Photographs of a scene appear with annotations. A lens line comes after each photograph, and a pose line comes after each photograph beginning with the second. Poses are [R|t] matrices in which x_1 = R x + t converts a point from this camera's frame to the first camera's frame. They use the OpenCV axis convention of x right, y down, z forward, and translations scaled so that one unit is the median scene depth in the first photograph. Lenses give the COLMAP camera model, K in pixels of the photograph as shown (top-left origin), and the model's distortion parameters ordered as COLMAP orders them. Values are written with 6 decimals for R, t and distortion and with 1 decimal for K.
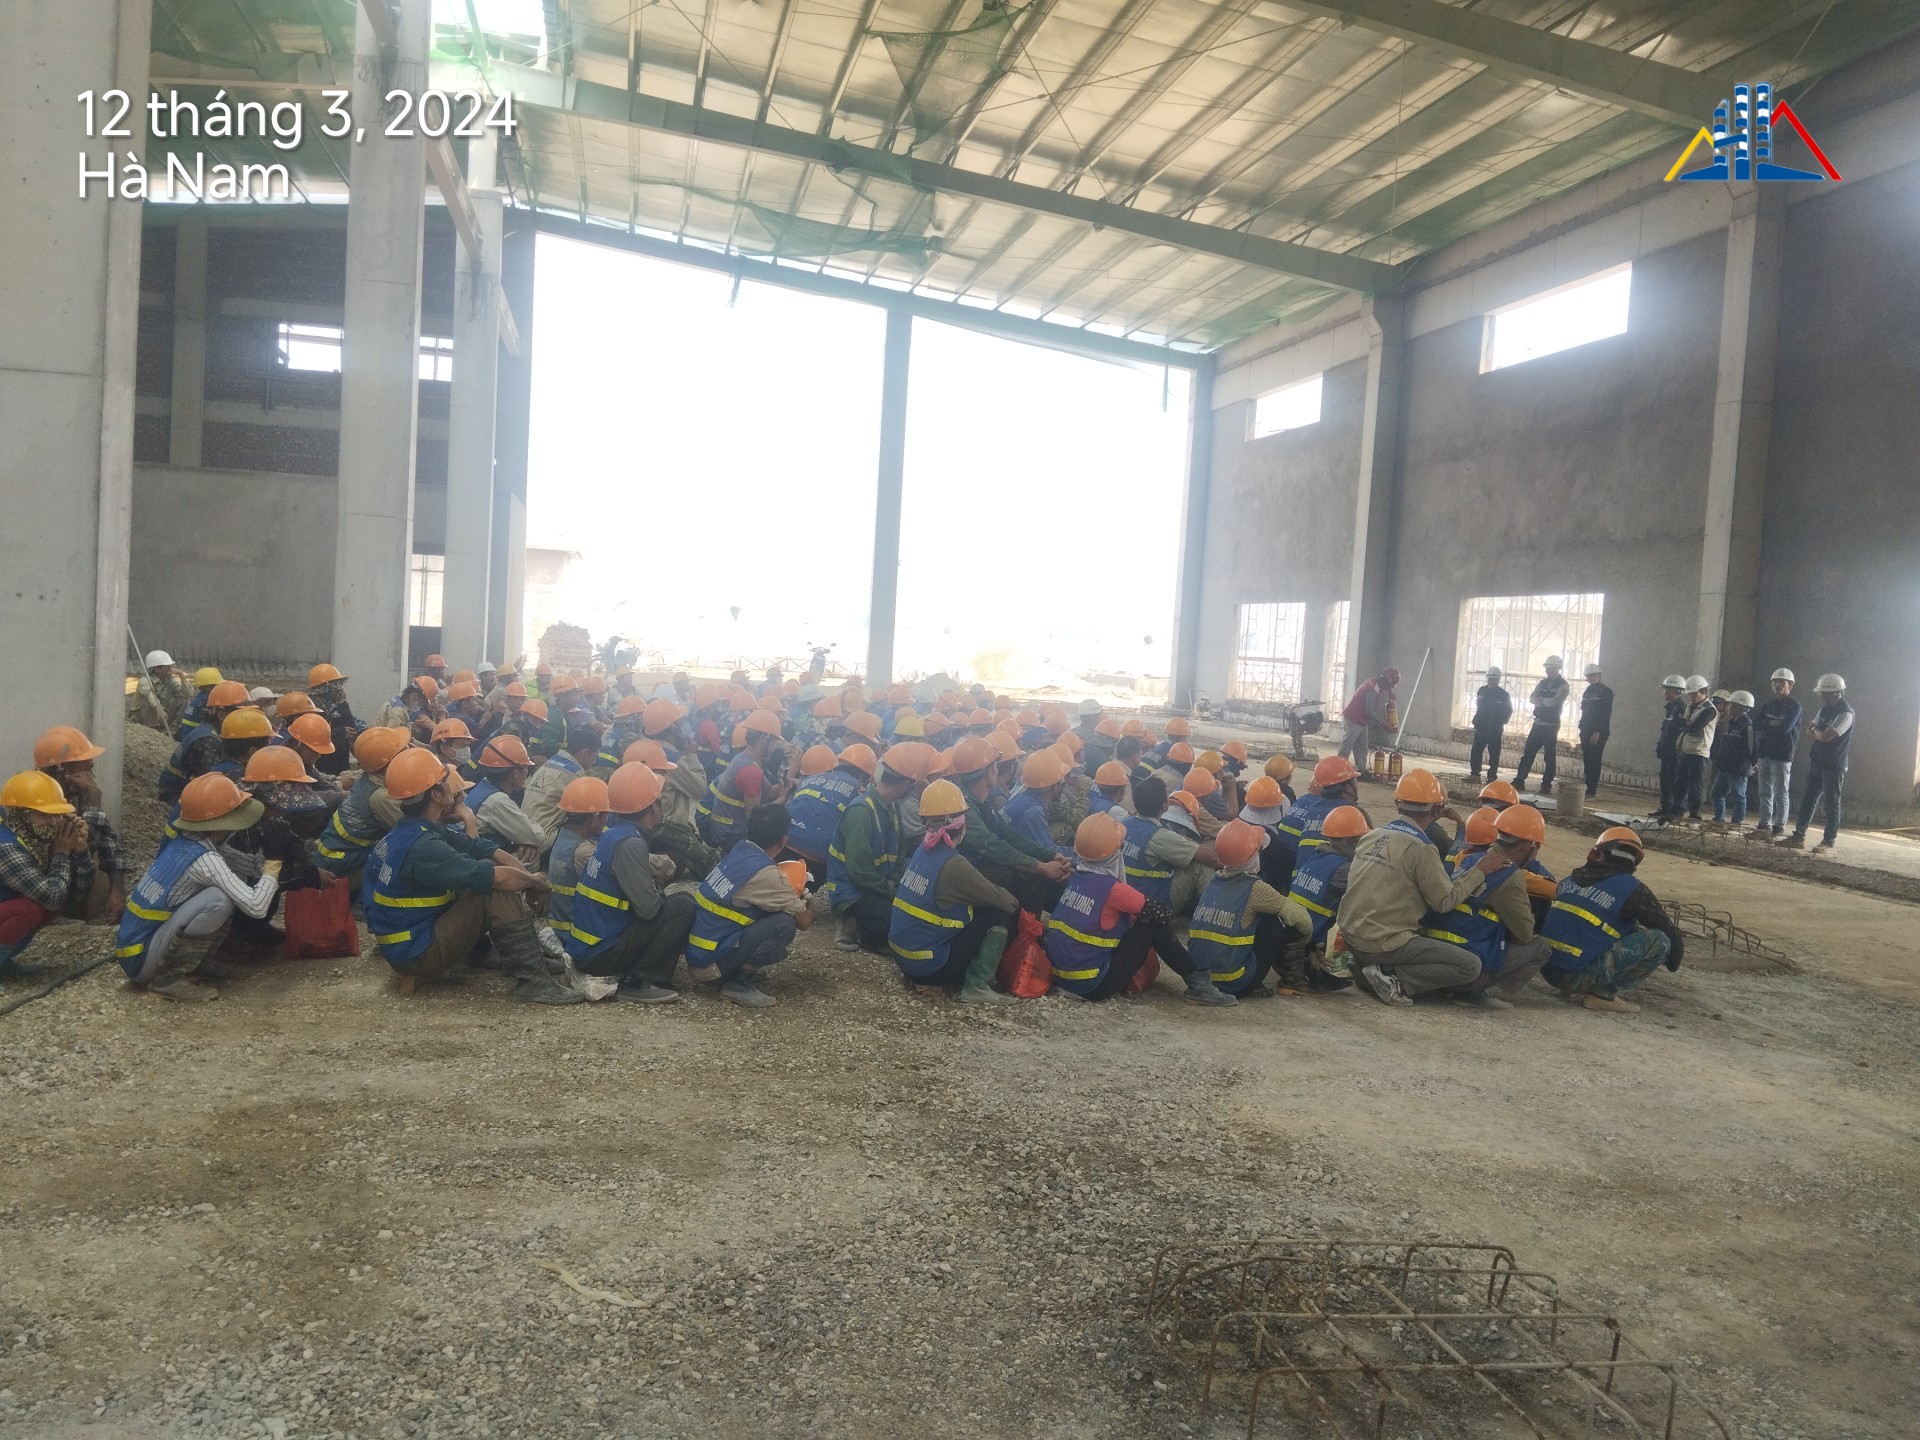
lens RADIAL K [[1556.9, 0, 953.9], [0, 1556.9, 721.0], [0, 0, 1]] dist [0.090481, -0.158254]
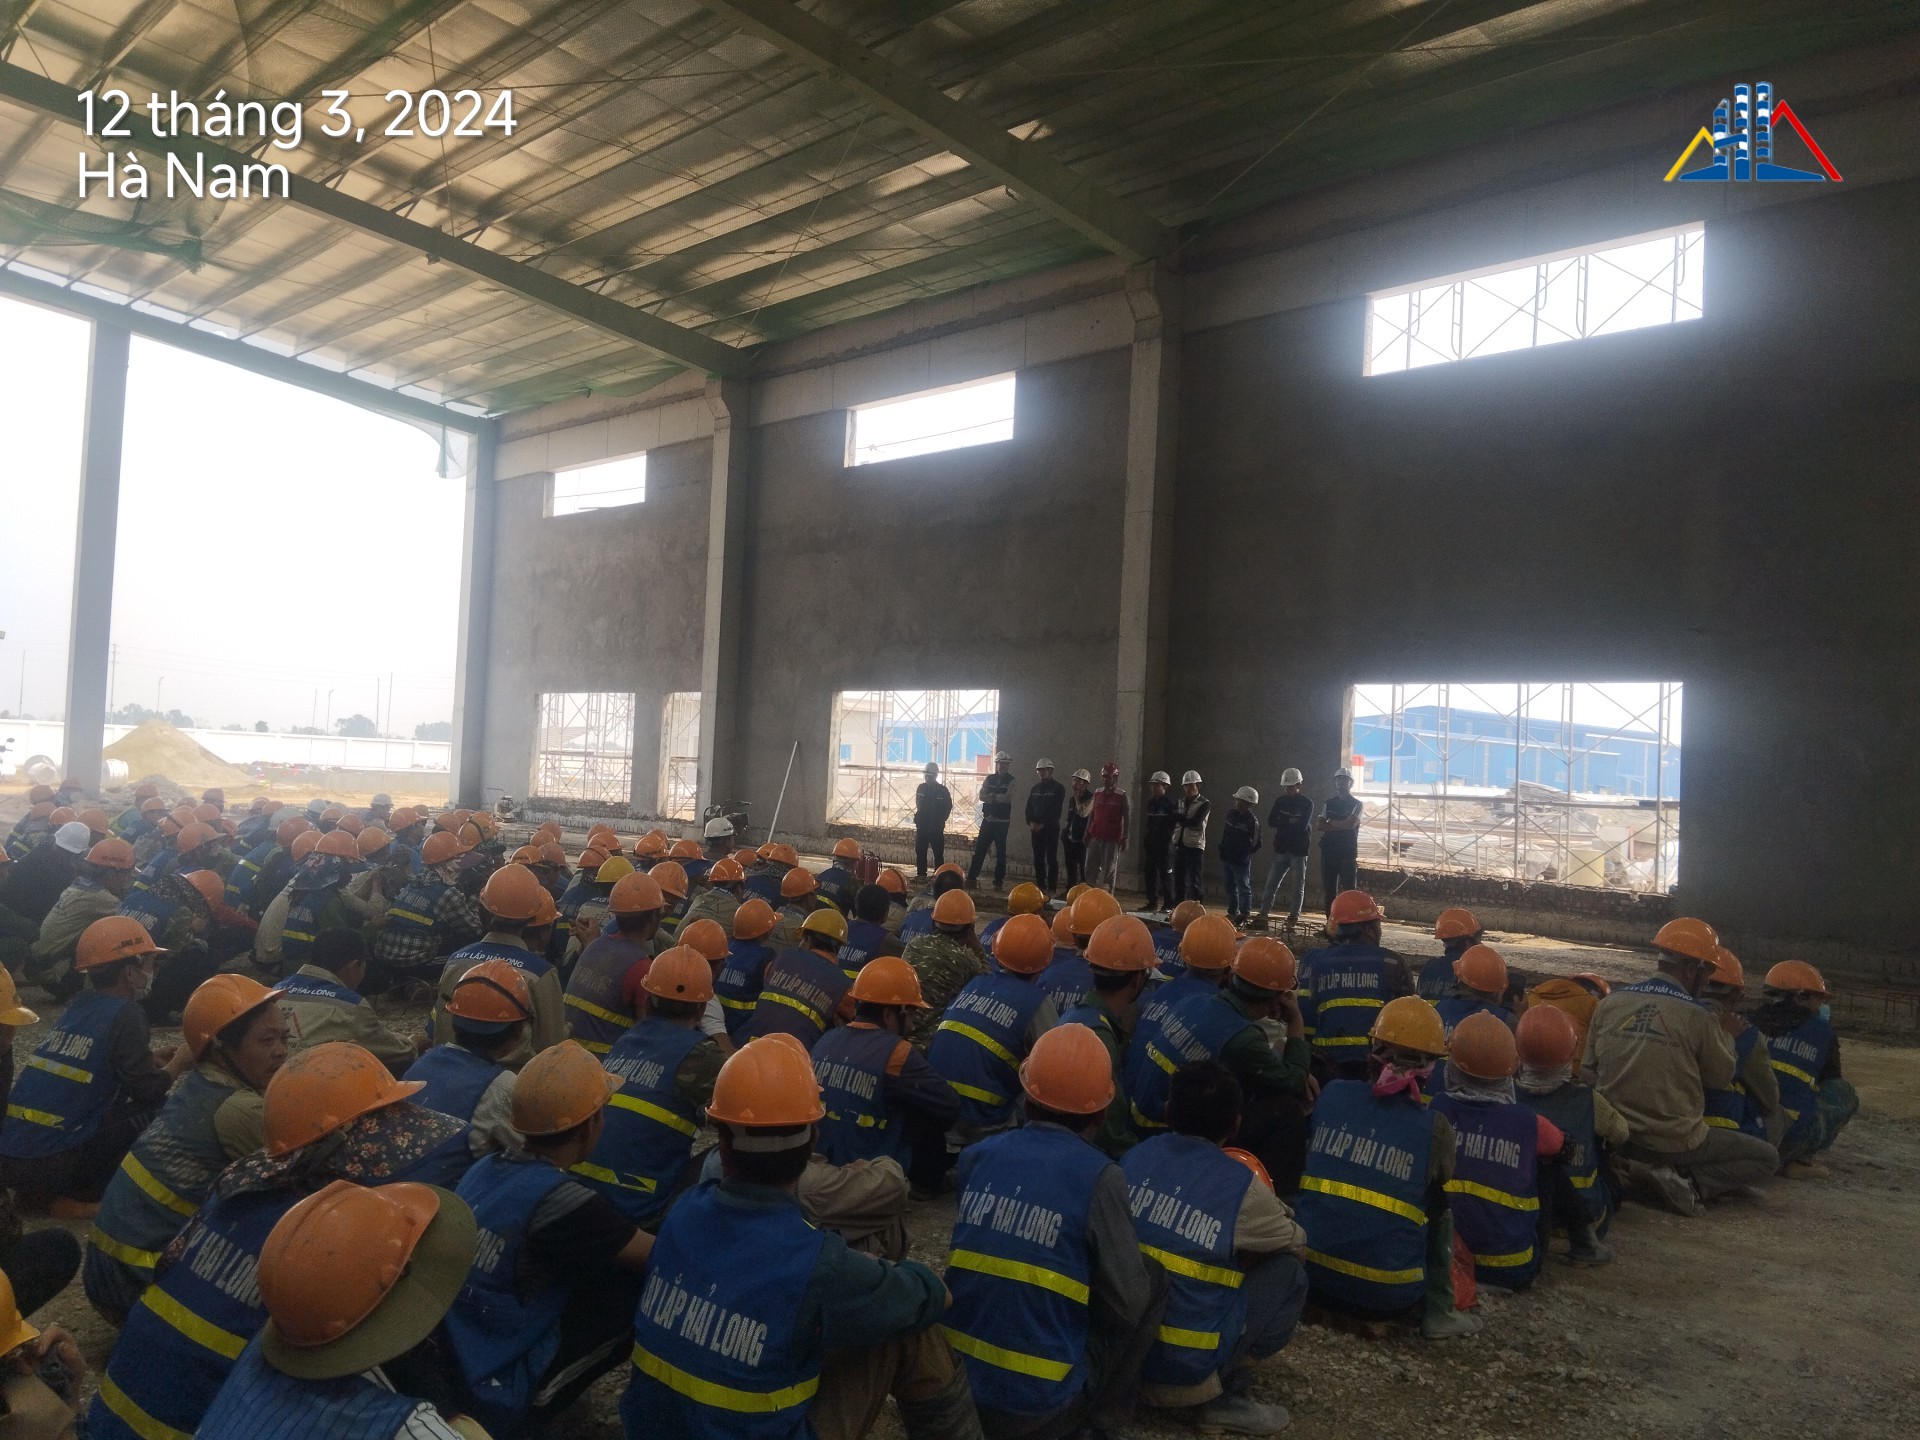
lens RADIAL K [[1556.9, 0, 953.9], [0, 1556.9, 721.0], [0, 0, 1]] dist [0.090481, -0.158254]
pose [[0.851041, -0.003256, 0.525089, -0.122896], [0.031719, 0.998473, -0.045218, -0.012891], [-0.524140, 0.055138, 0.849845, 0.128797]]
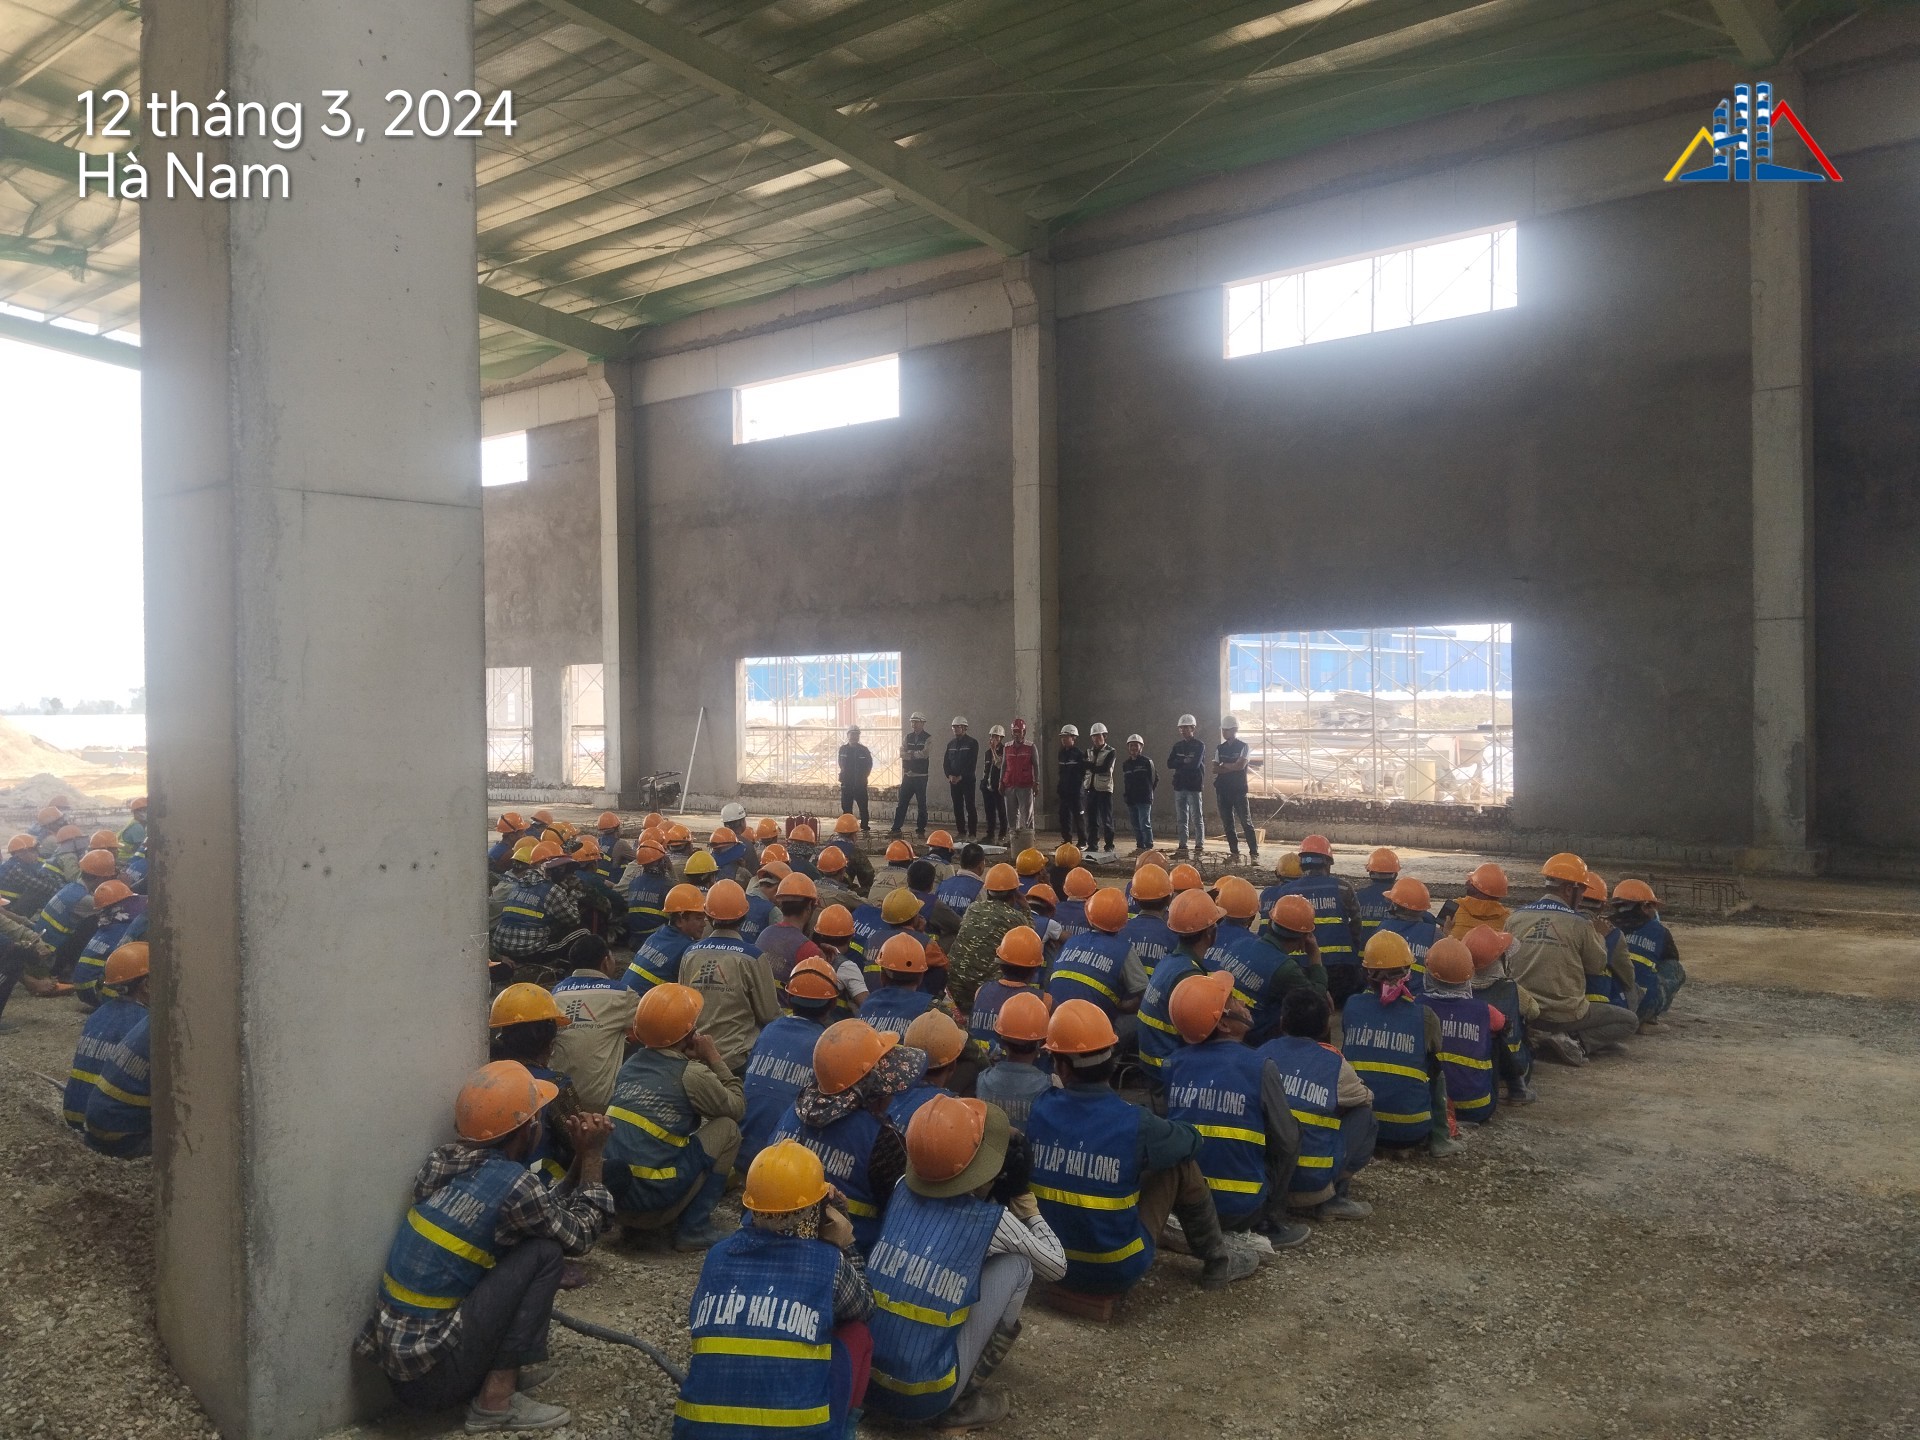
lens RADIAL K [[1556.9, 0, 953.9], [0, 1556.9, 721.0], [0, 0, 1]] dist [0.090481, -0.158254]
pose [[0.785992, -0.077536, 0.613356, -0.197395], [0.092311, 0.995701, 0.007578, -0.030851], [-0.611307, 0.050663, 0.789770, 0.095019]]
